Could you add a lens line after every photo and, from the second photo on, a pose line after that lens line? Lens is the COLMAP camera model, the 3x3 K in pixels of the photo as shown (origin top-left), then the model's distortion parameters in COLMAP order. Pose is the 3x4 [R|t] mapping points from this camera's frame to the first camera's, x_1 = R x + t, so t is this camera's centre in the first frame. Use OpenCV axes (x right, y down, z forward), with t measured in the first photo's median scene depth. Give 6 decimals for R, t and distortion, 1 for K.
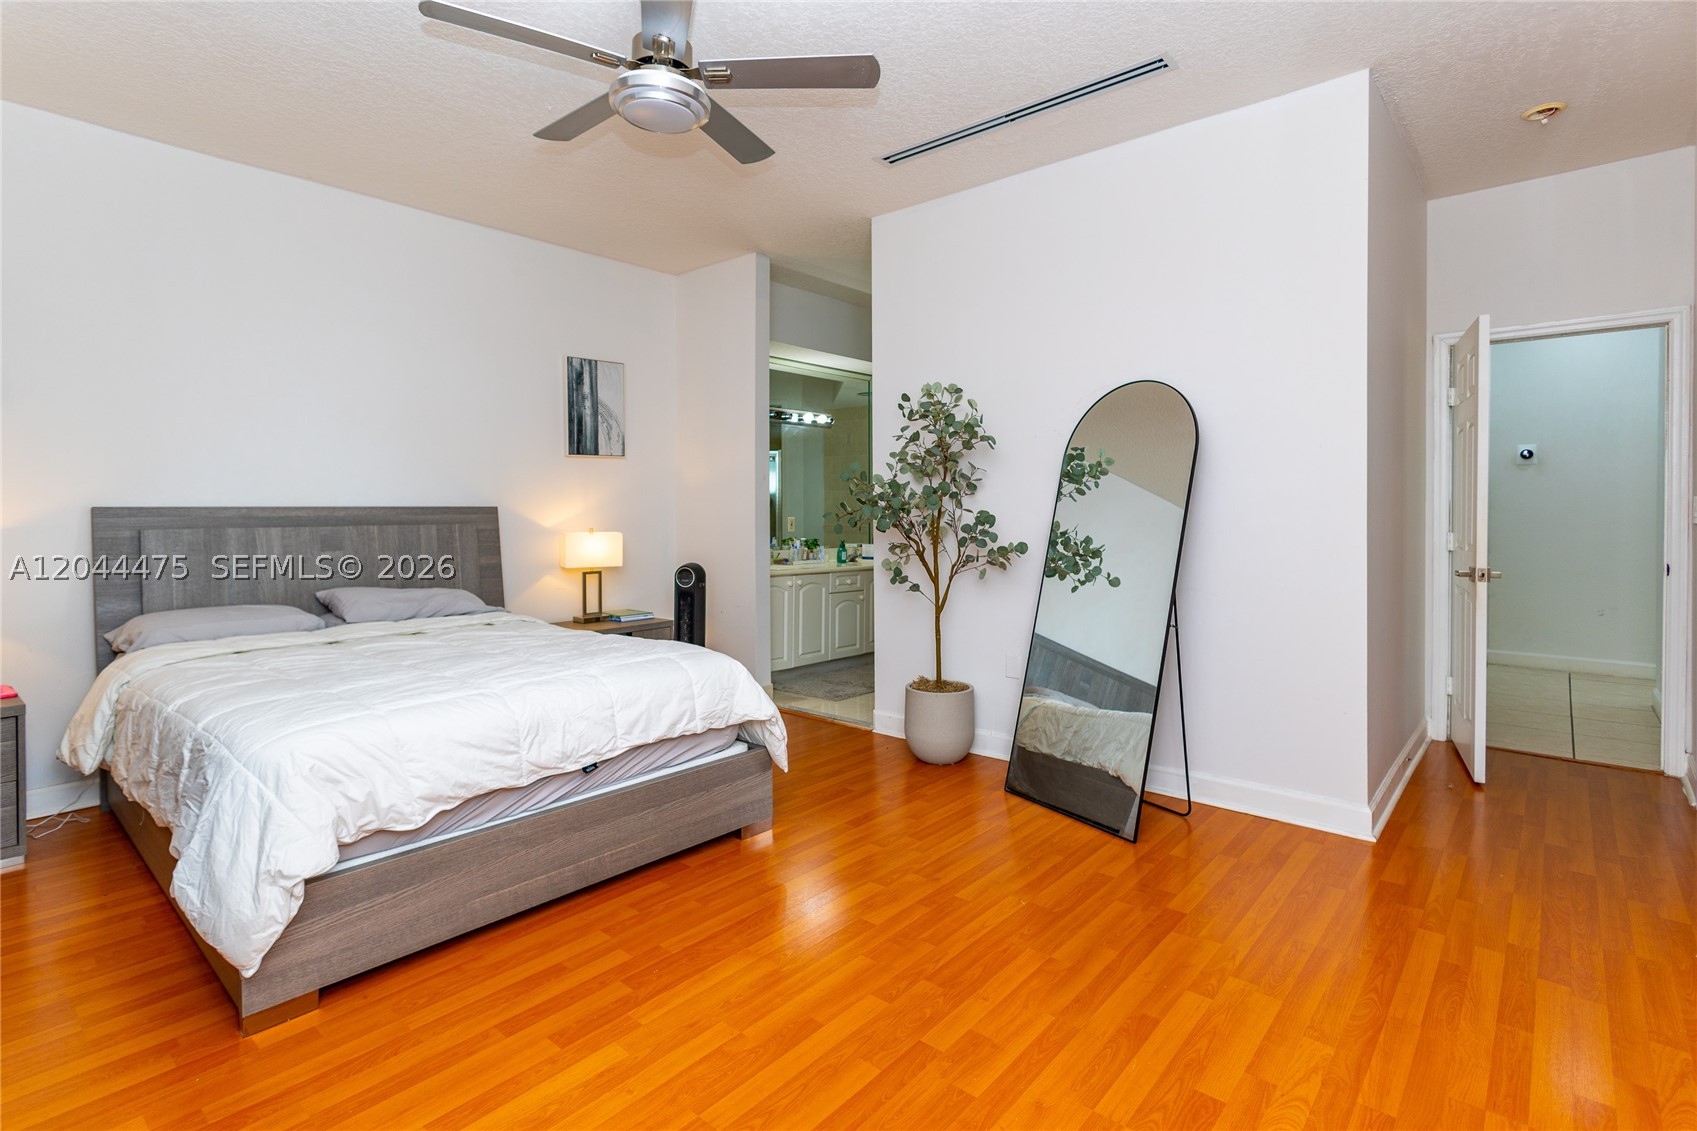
lens RADIAL K [[814.3, 0, 845.1], [0, 814.3, 533.4], [0, 0, 1]] dist [-0.000612, 0.000085]
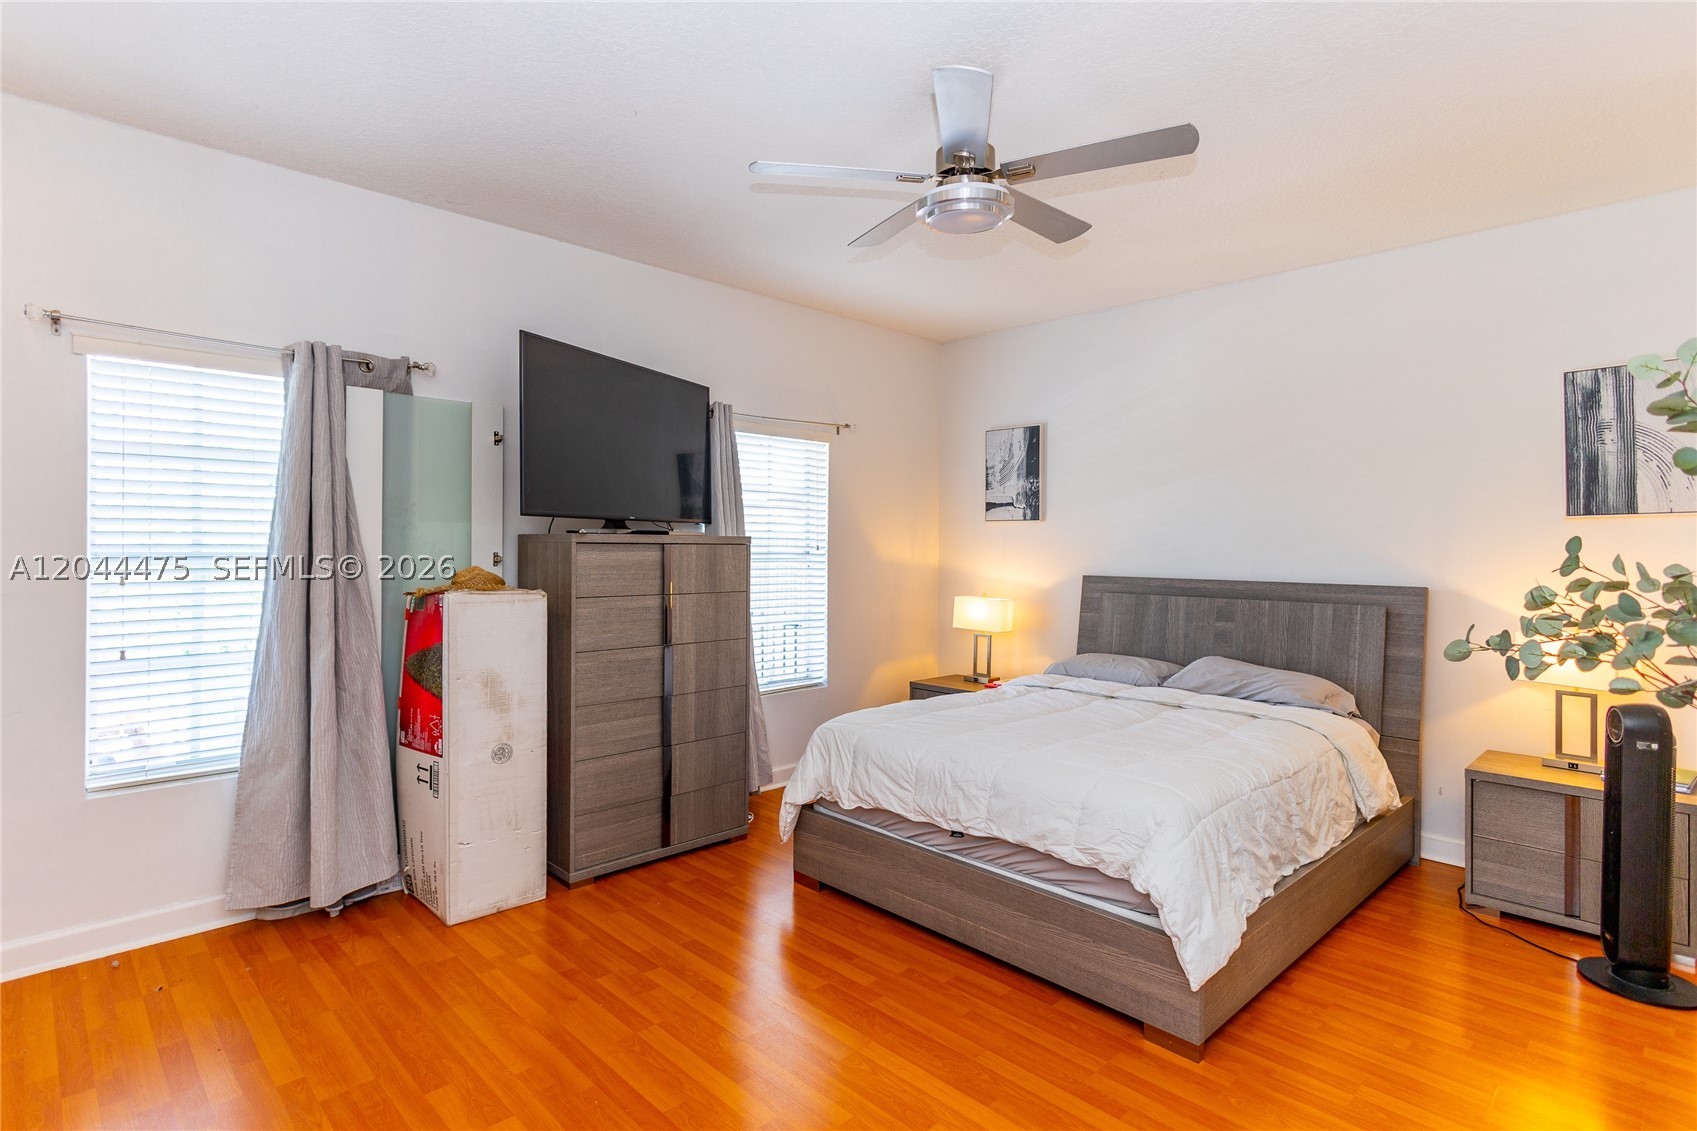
lens RADIAL K [[854.3, 0, 846.9], [0, 854.3, 557.9], [0, 0, 1]] dist [-0.001170, -0.000209]
pose [[-0.068941, 0.017635, -0.997465, 0.434380], [-0.042658, 0.998877, 0.020608, -0.052762], [0.996708, 0.043971, -0.068112, 0.471577]]
